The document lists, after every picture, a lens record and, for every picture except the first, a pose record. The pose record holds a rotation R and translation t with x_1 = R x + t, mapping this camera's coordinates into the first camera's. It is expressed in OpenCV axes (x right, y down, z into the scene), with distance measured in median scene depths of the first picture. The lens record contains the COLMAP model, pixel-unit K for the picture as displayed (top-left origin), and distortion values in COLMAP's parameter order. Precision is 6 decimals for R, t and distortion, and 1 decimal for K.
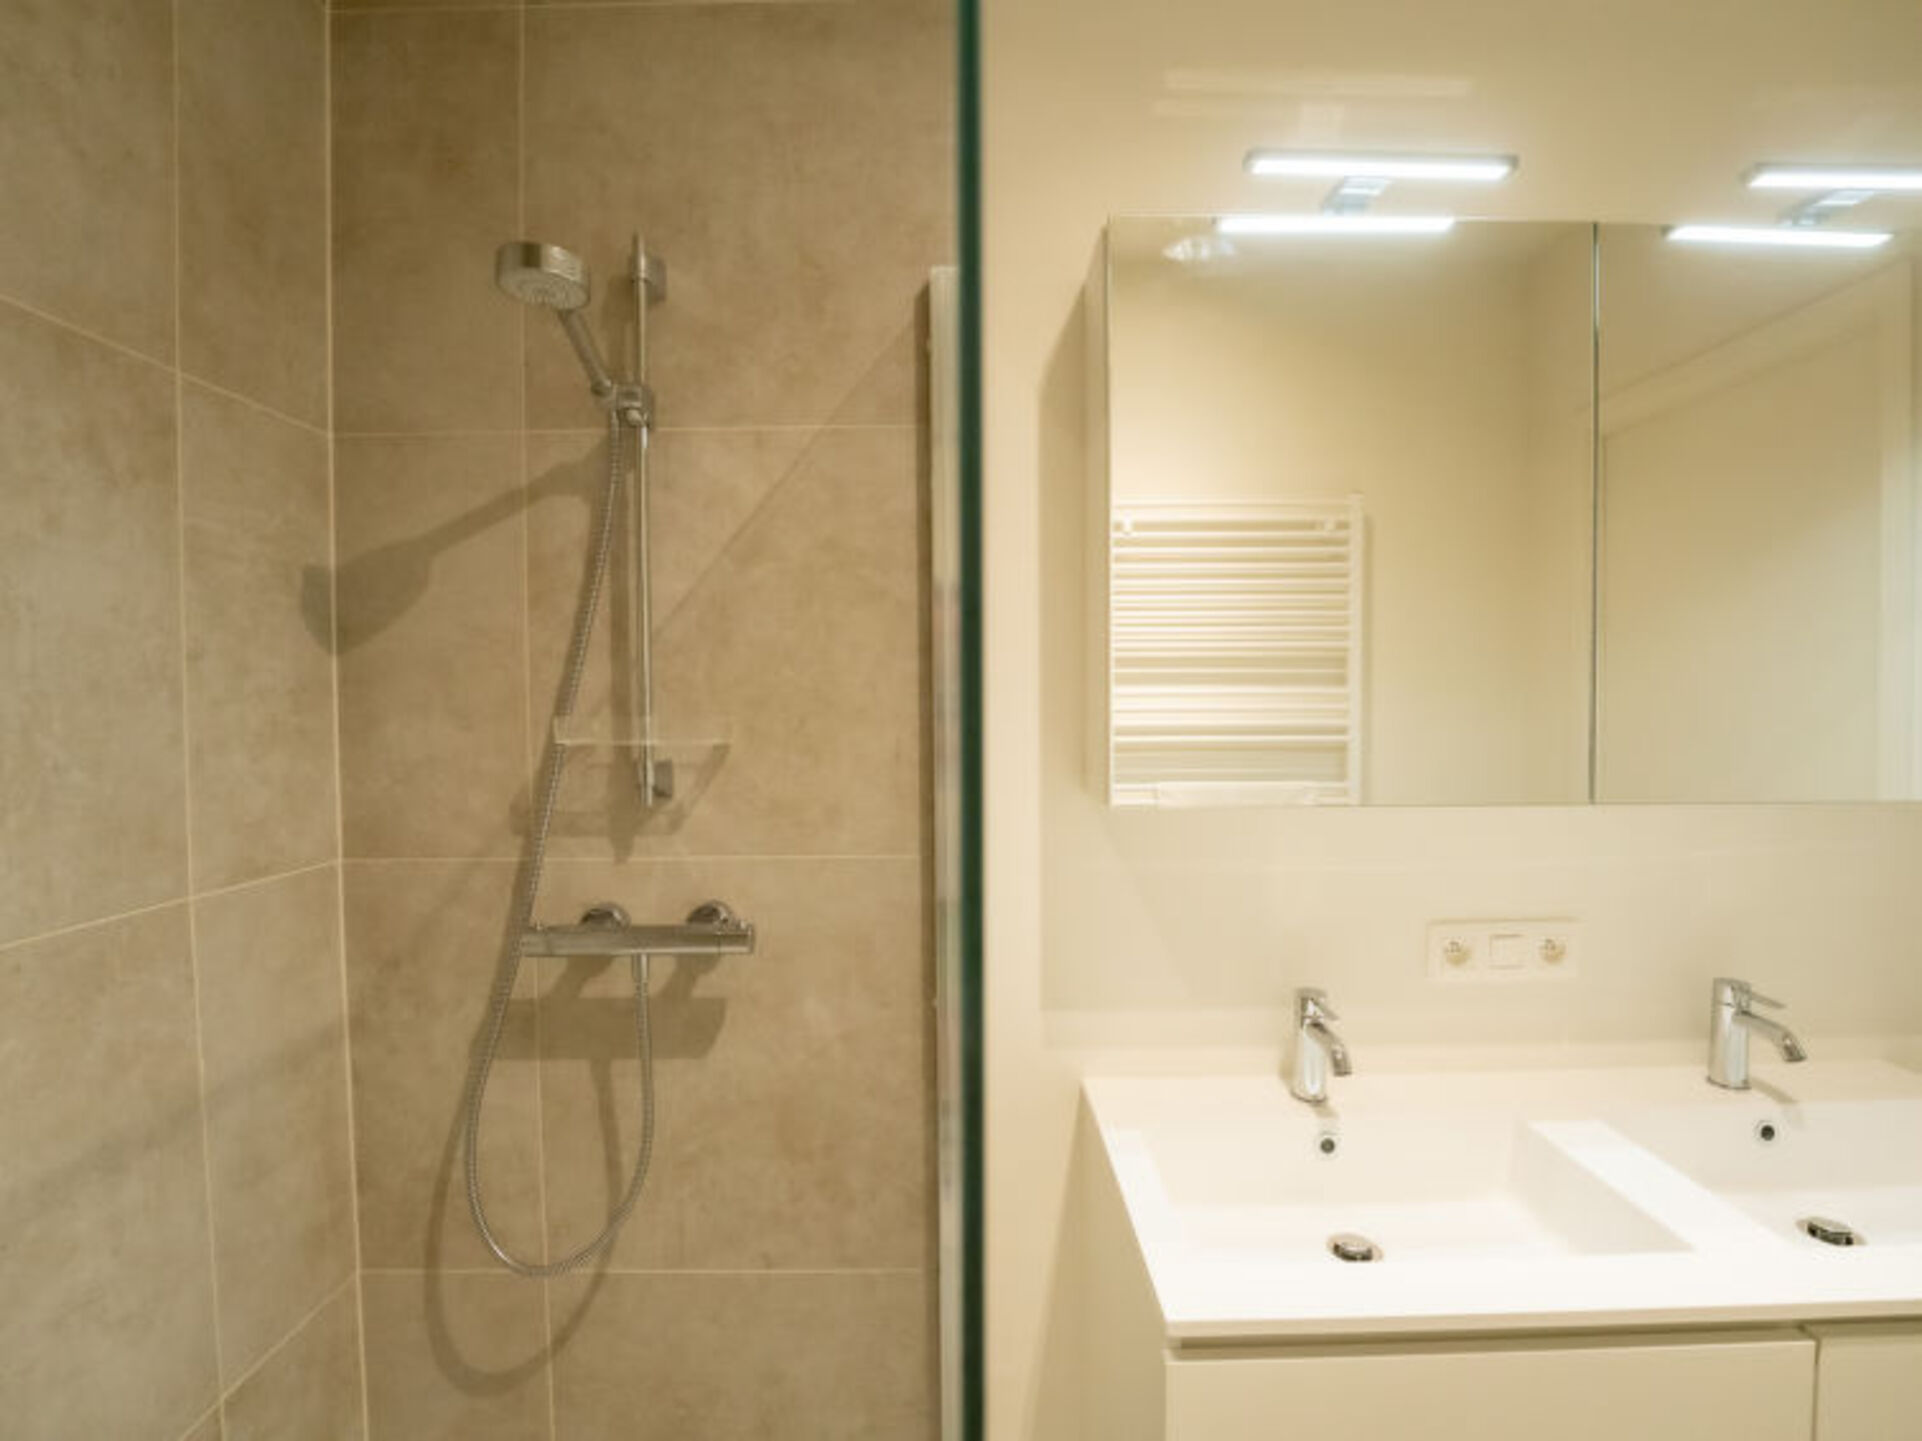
lens RADIAL K [[901.7, 0, 963.8], [0, 901.7, 726.7], [0, 0, 1]] dist [-0.037066, 0.005431]
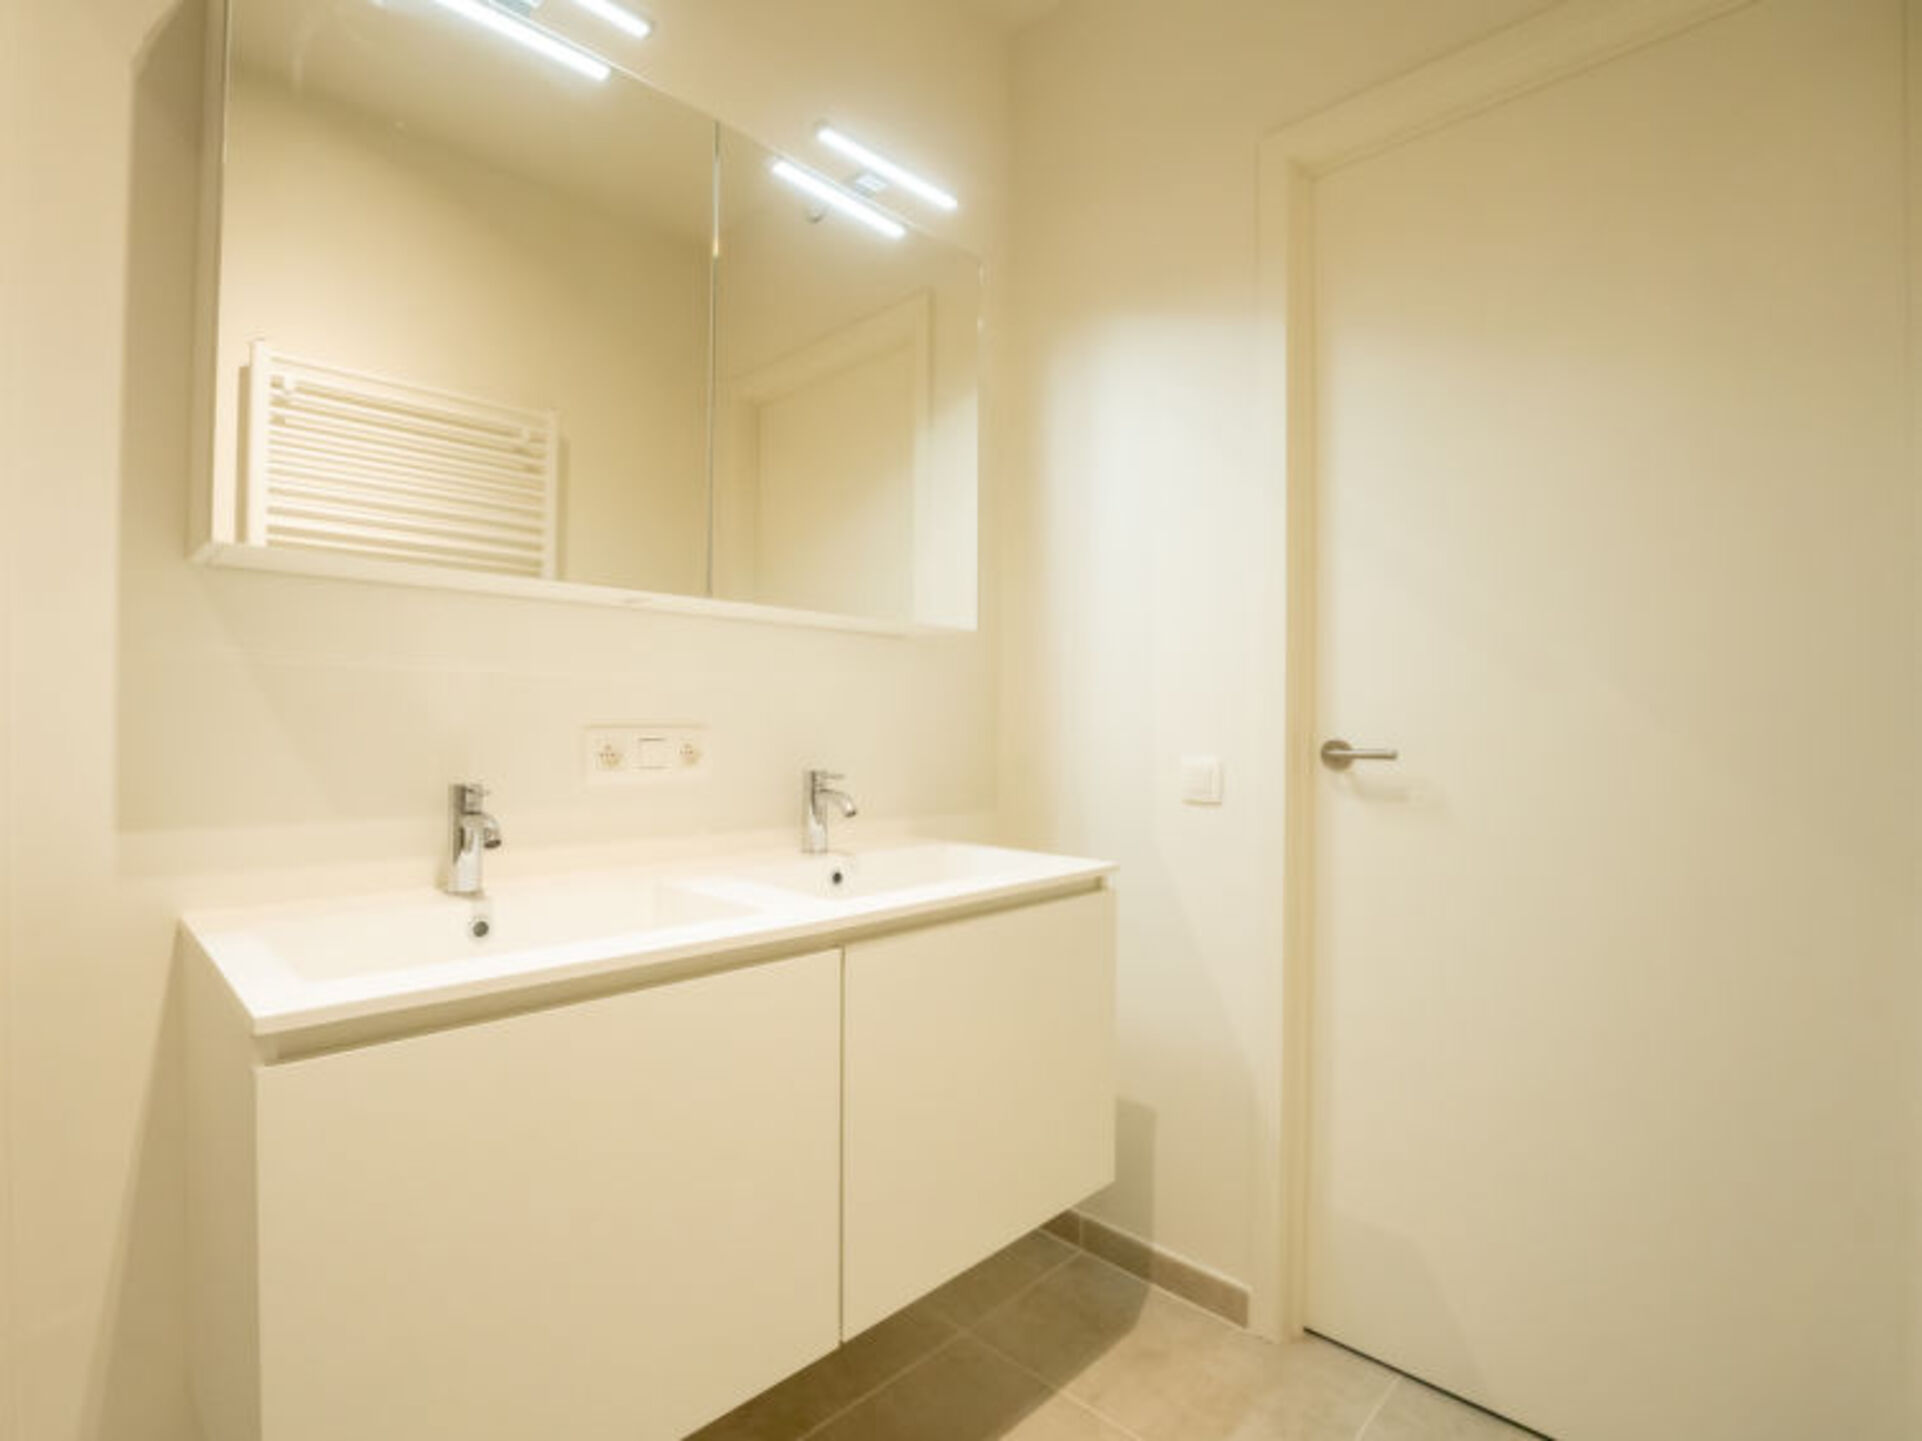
lens RADIAL K [[907.5, 0, 927.0], [0, 907.5, 718.5], [0, 0, 1]] dist [-0.038654, 0.000313]
pose [[0.711420, 0.015771, 0.702590, 0.050267], [0.001709, 0.999706, -0.024171, 0.244440], [-0.702765, 0.018396, 0.711184, -0.070104]]
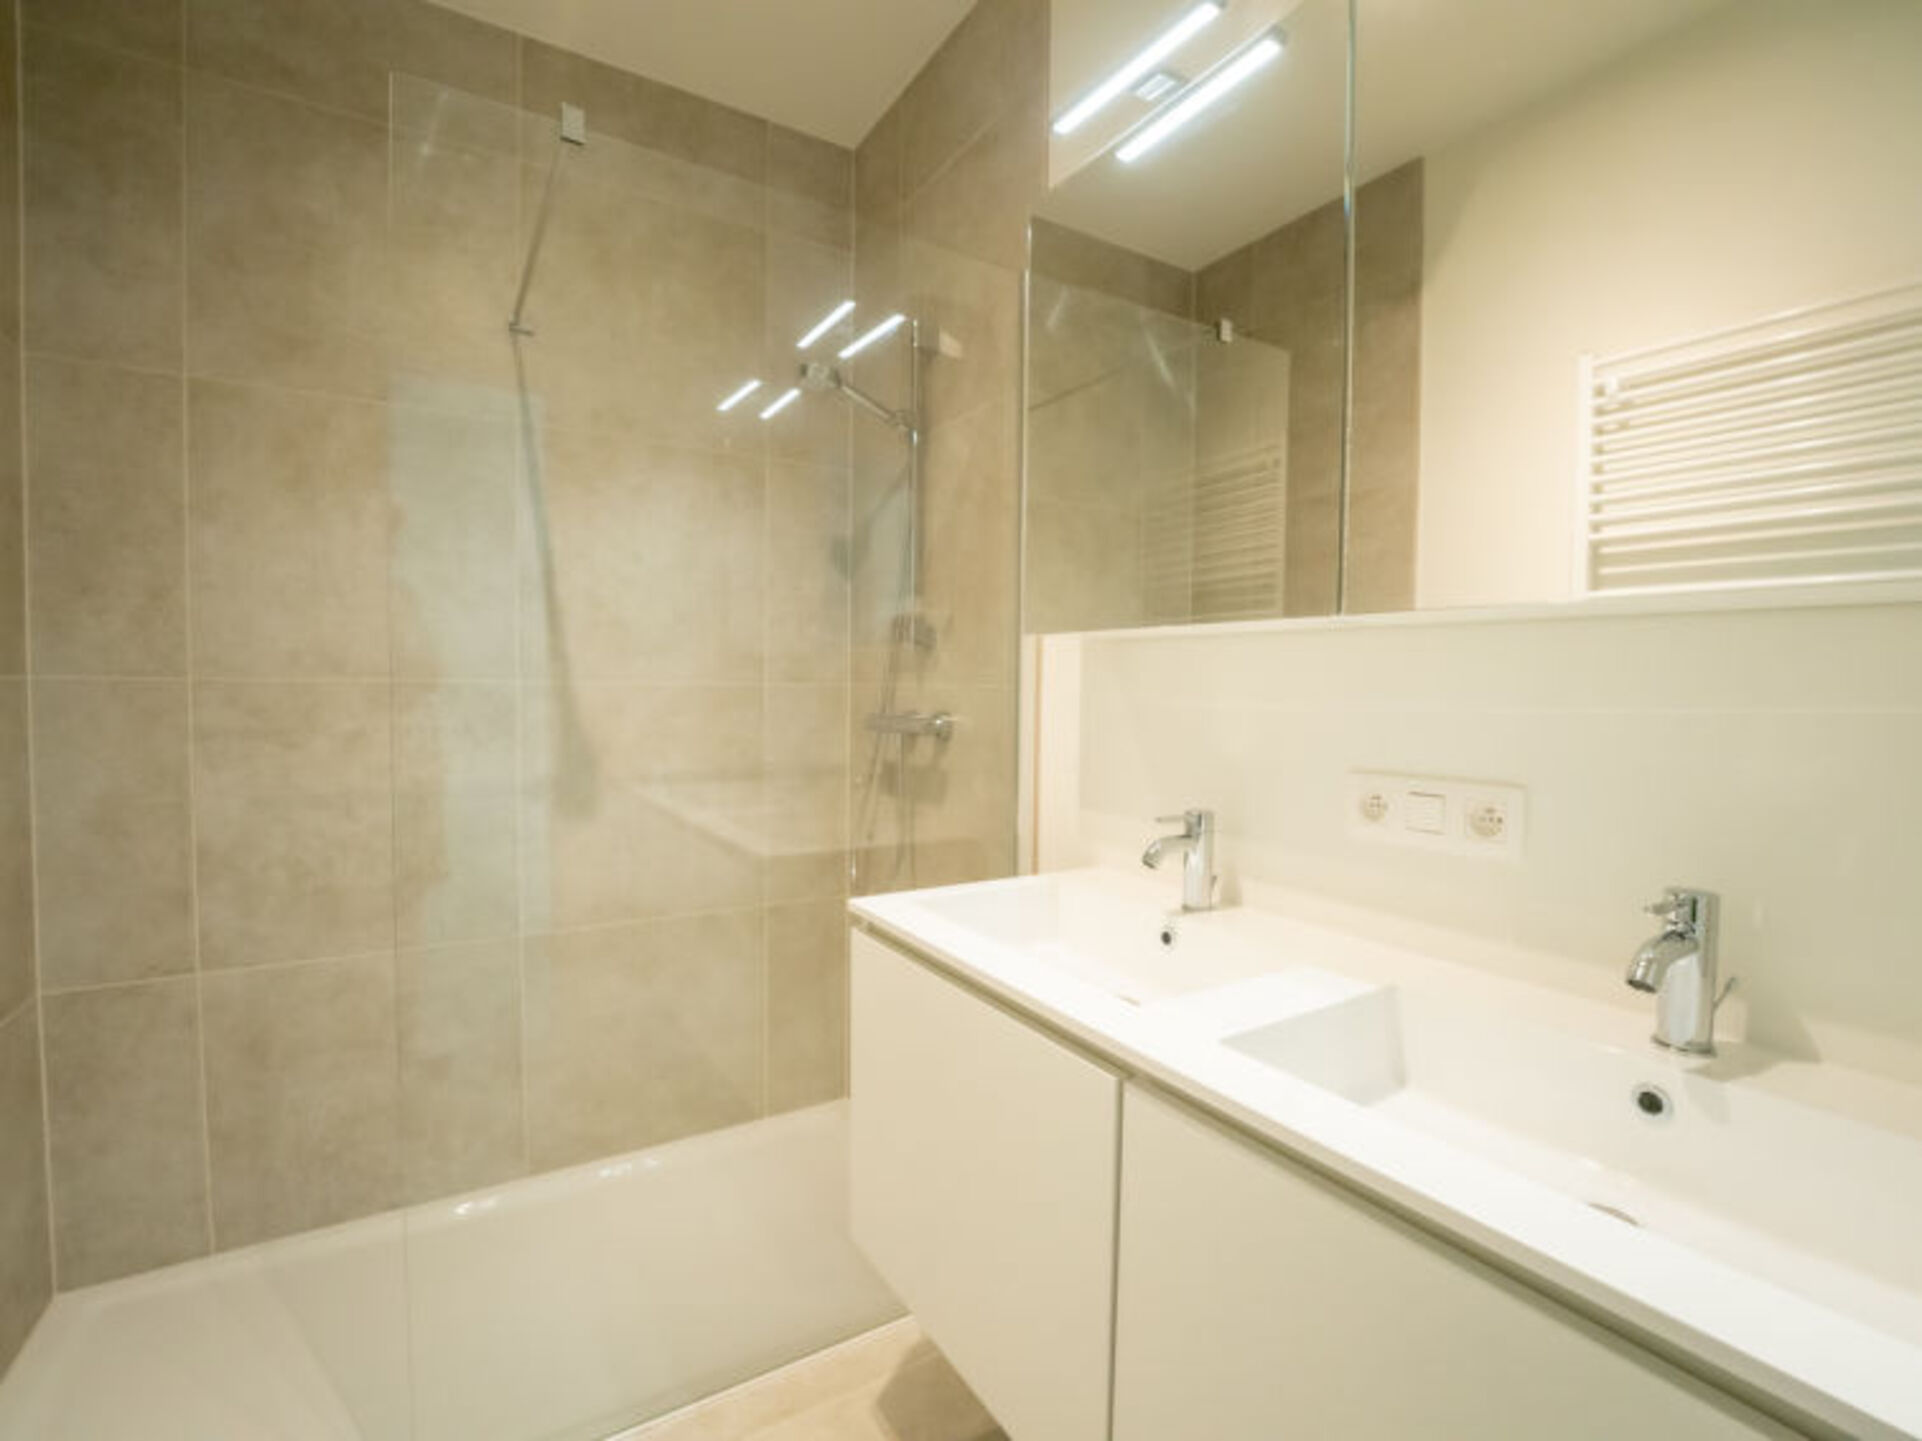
lens RADIAL K [[885.7, 0, 961.0], [0, 885.7, 720.5], [0, 0, 1]] dist [-0.038200, -0.000037]
pose [[0.518121, 0.047230, -0.854002, 1.136168], [-0.040421, 0.998711, 0.030709, 0.161554], [0.854351, 0.018609, 0.519362, 0.181323]]
